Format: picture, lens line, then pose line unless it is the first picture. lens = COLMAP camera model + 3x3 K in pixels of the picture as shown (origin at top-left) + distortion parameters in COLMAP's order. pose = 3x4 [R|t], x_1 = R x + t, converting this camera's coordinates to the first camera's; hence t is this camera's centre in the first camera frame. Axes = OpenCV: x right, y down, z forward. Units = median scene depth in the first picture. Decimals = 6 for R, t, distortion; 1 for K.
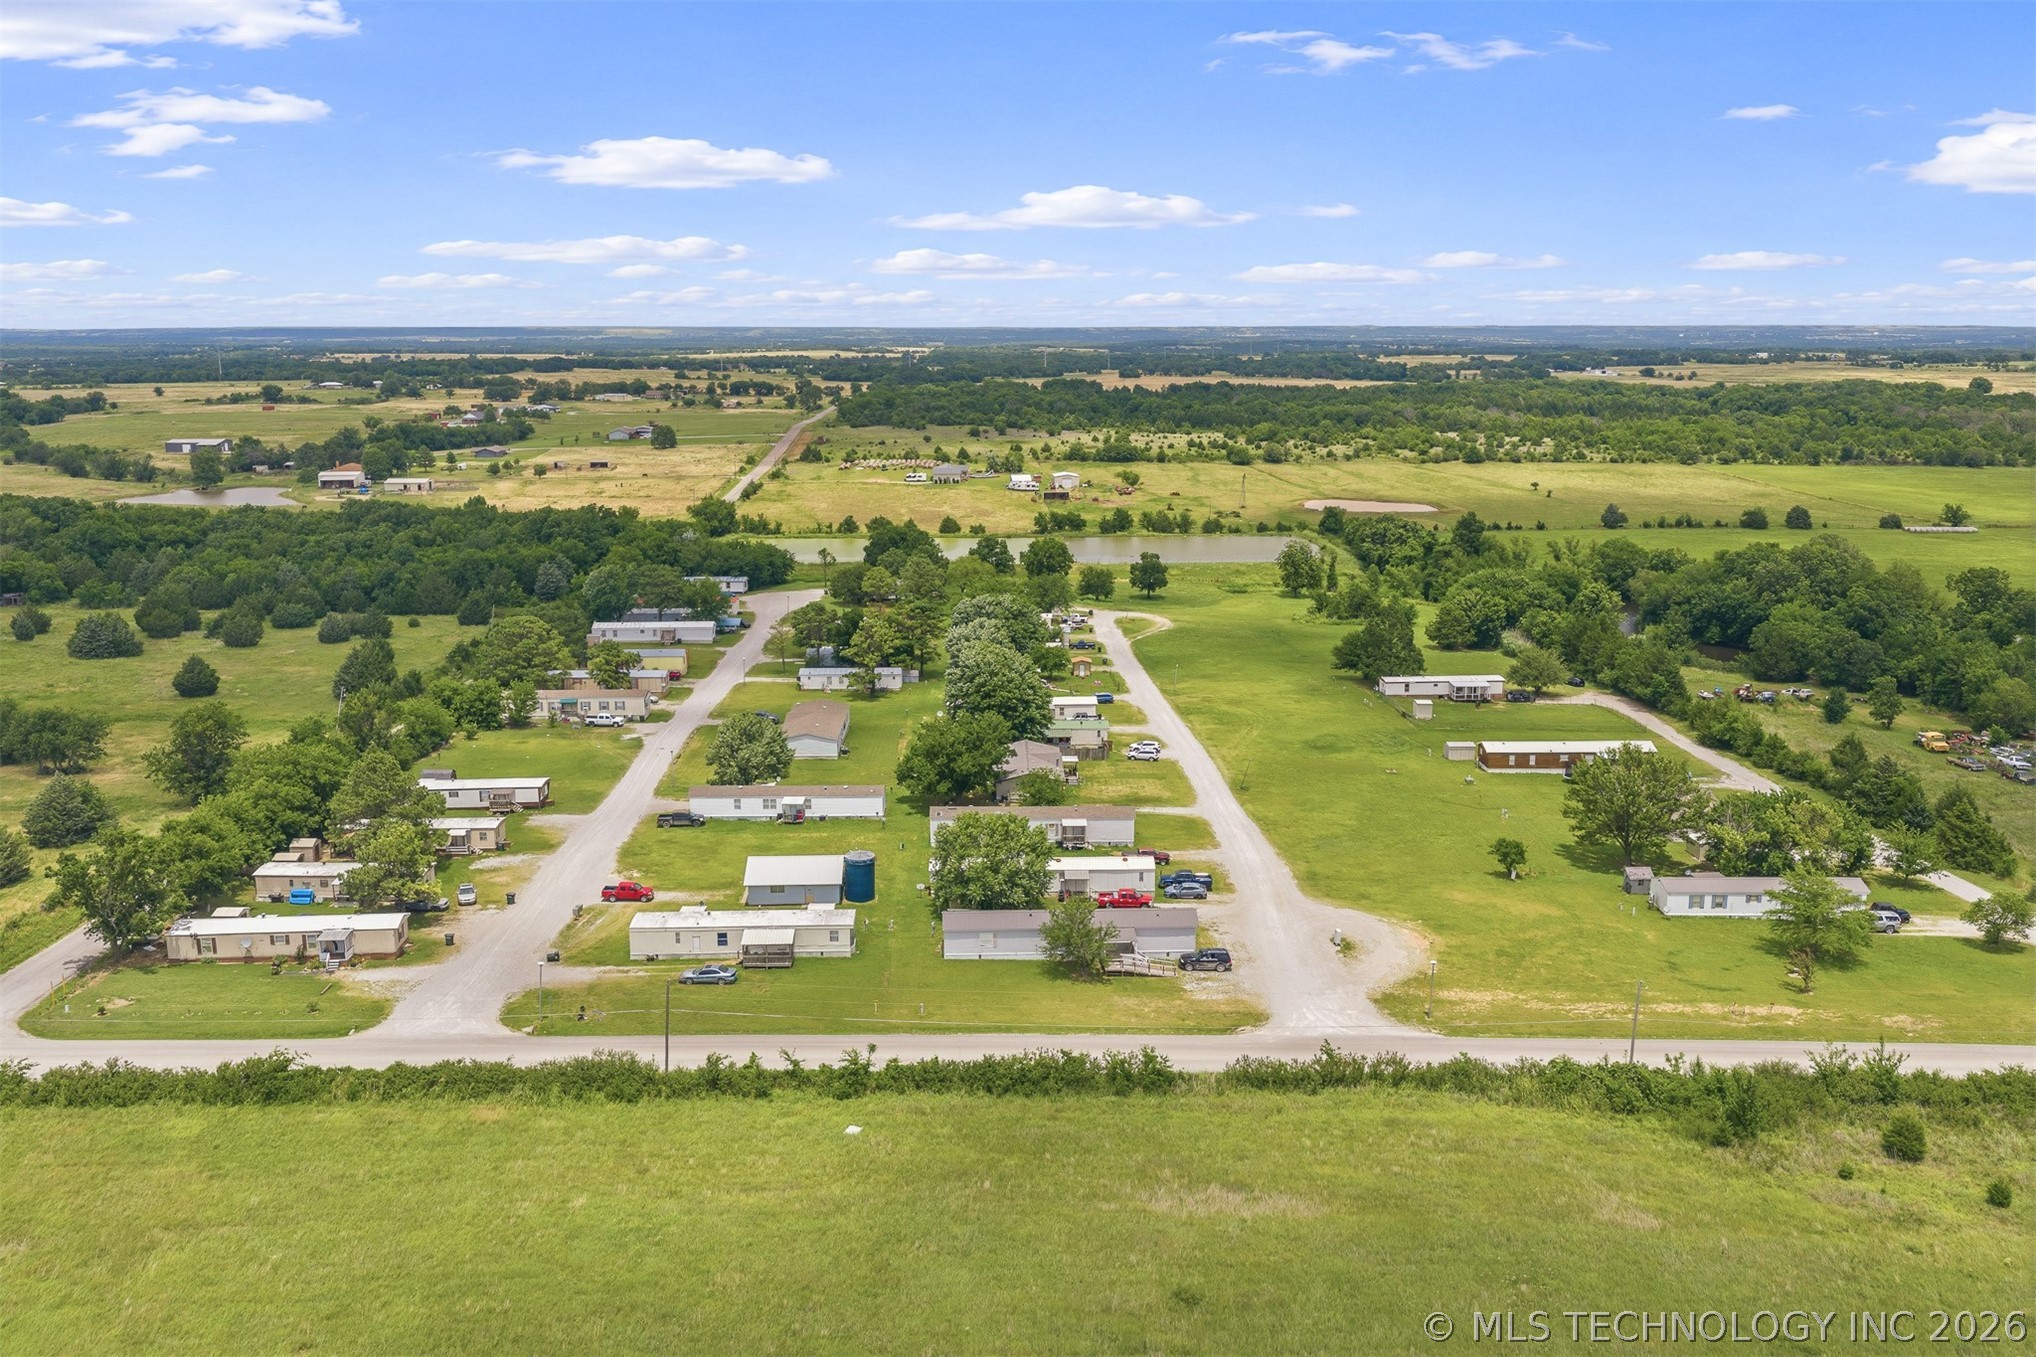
lens RADIAL K [[1684.0, 0, 1018.0], [0, 1684.0, 678.5], [0, 0, 1]] dist [0.012480, -0.003252]
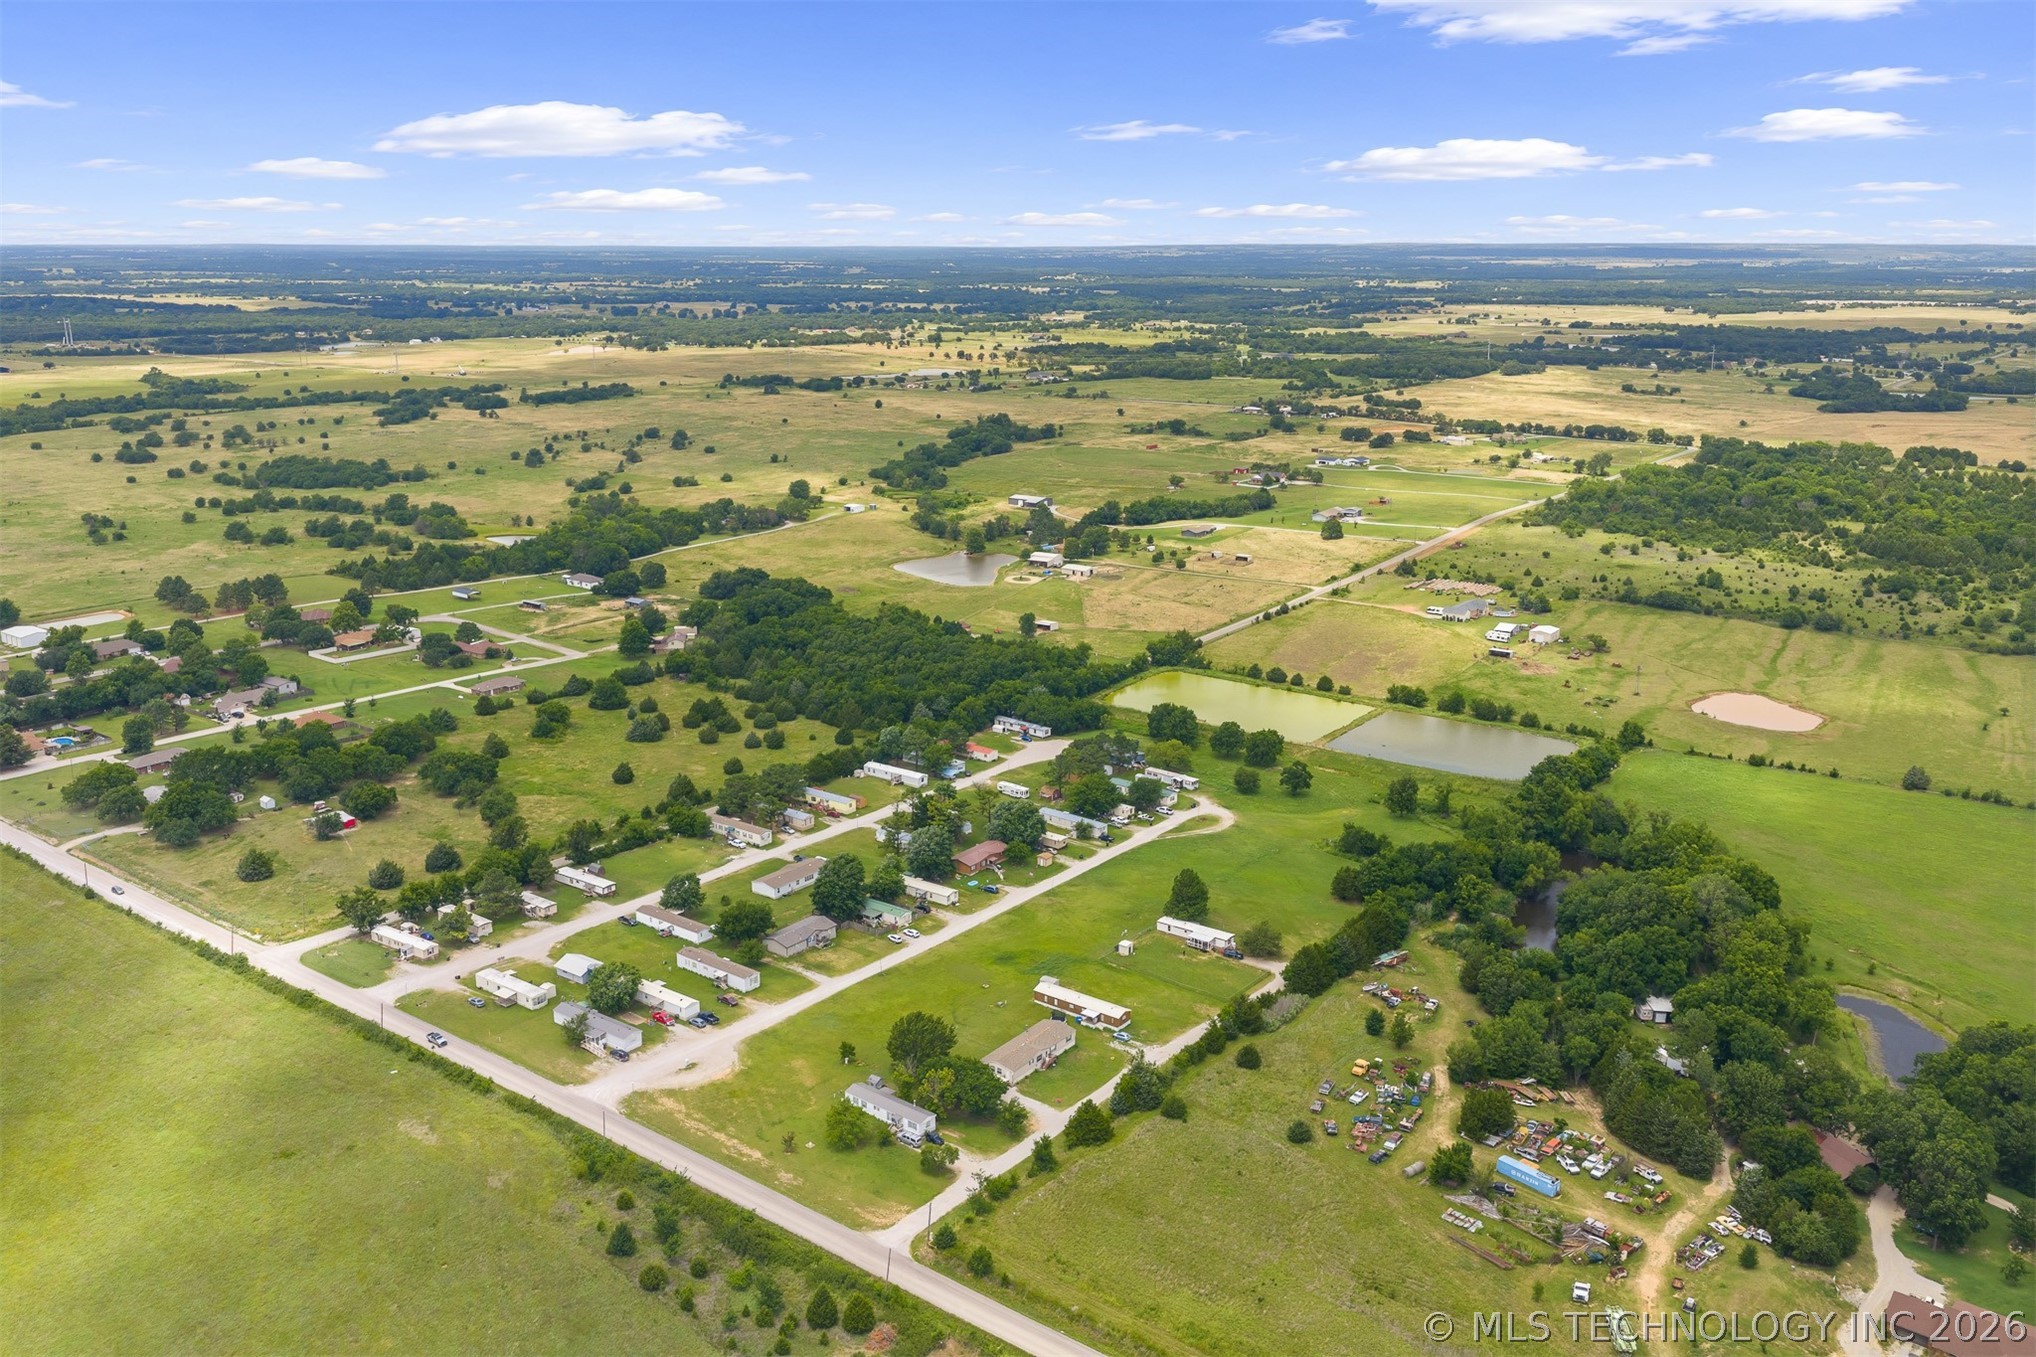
lens RADIAL K [[1684.0, 0, 1018.0], [0, 1684.0, 678.5], [0, 0, 1]] dist [0.012480, -0.003252]
pose [[0.781905, 0.160104, -0.602487, 1.347343], [-0.129175, 0.987093, 0.094666, -0.459251], [0.609867, 0.003806, 0.792495, -0.364938]]
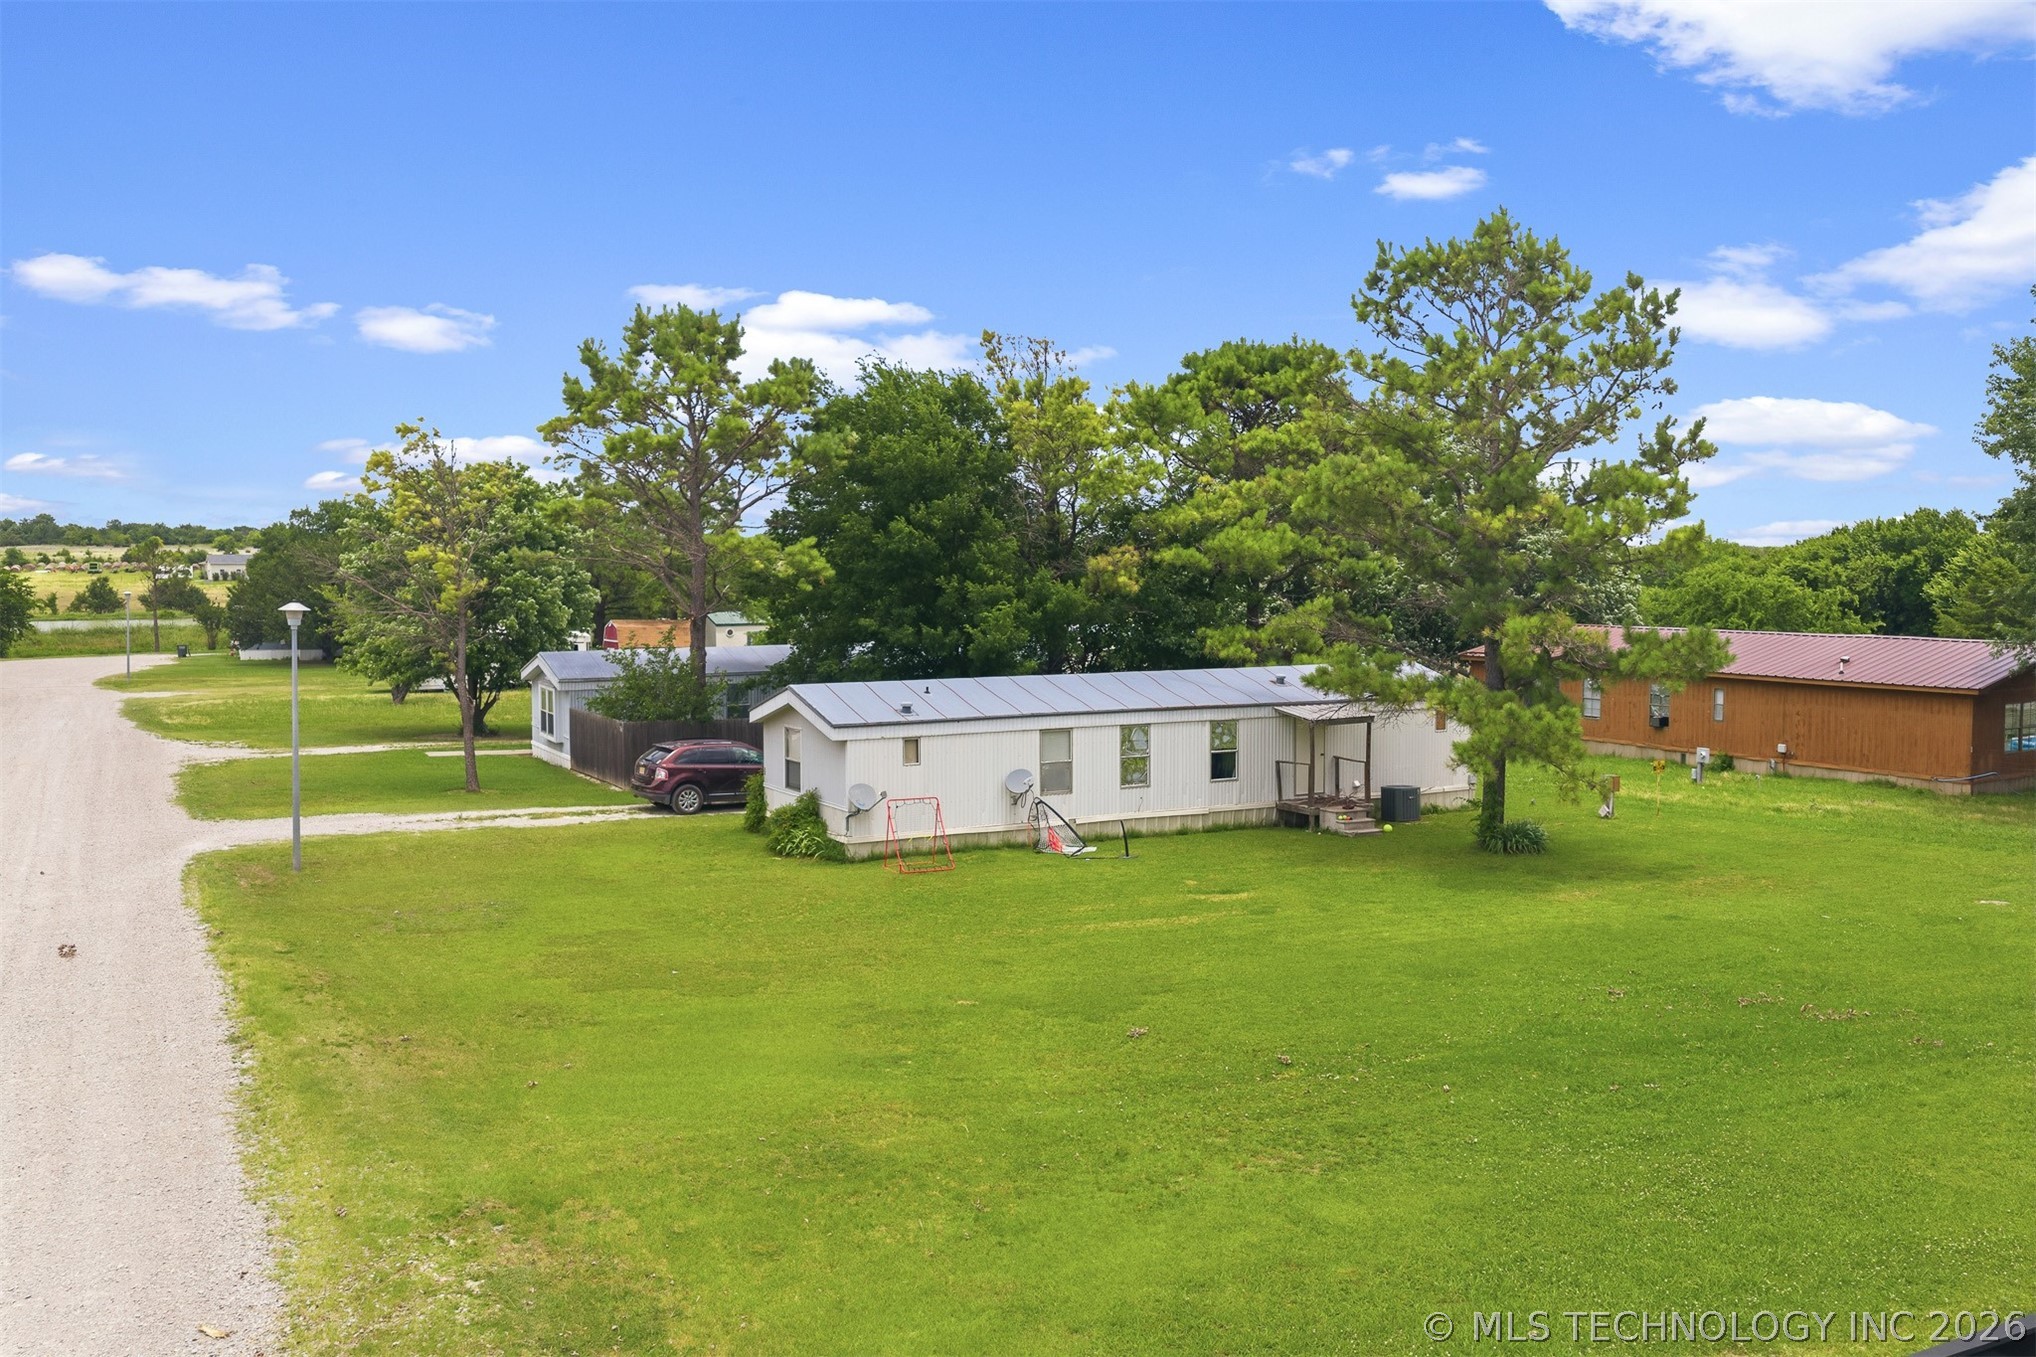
lens RADIAL K [[1684.0, 0, 1018.0], [0, 1684.0, 678.5], [0, 0, 1]] dist [0.012480, -0.003252]
pose [[0.883237, -0.031960, 0.467836, -0.237059], [0.095152, 0.989135, -0.112066, 0.012064], [-0.459171, 0.143497, 0.876682, 1.211428]]
